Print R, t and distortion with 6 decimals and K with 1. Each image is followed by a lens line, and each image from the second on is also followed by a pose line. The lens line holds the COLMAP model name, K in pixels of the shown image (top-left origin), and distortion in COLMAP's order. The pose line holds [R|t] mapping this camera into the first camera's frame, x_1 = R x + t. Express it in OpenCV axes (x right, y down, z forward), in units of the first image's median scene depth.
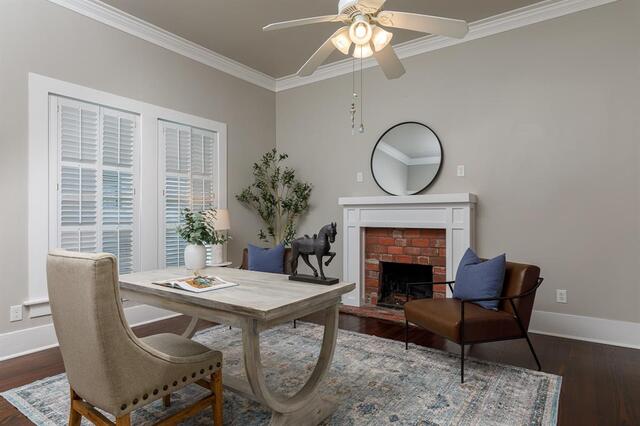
lens RADIAL K [[384.2, 0, 320.0], [0, 384.2, 213.0], [0, 0, 1]] dist [0.001490, 0.000538]
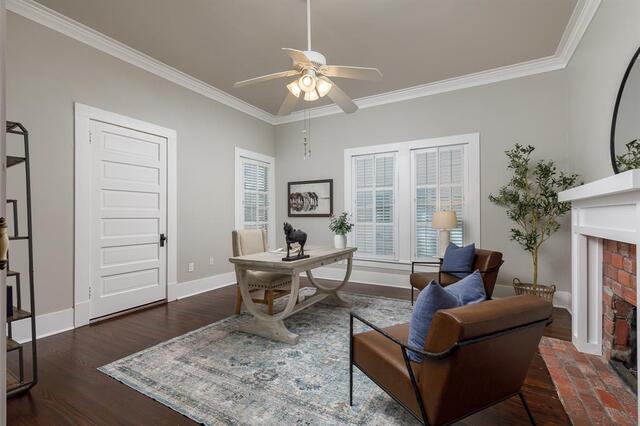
lens RADIAL K [[296.9, 0, 310.4], [0, 296.9, 212.8], [0, 0, 1]] dist [0.040997, 0.000194]
pose [[0.065221, -0.009610, -0.997825, 0.843796], [0.008528, 0.999922, -0.009072, -0.000183], [0.997834, -0.007917, 0.065298, 0.680615]]
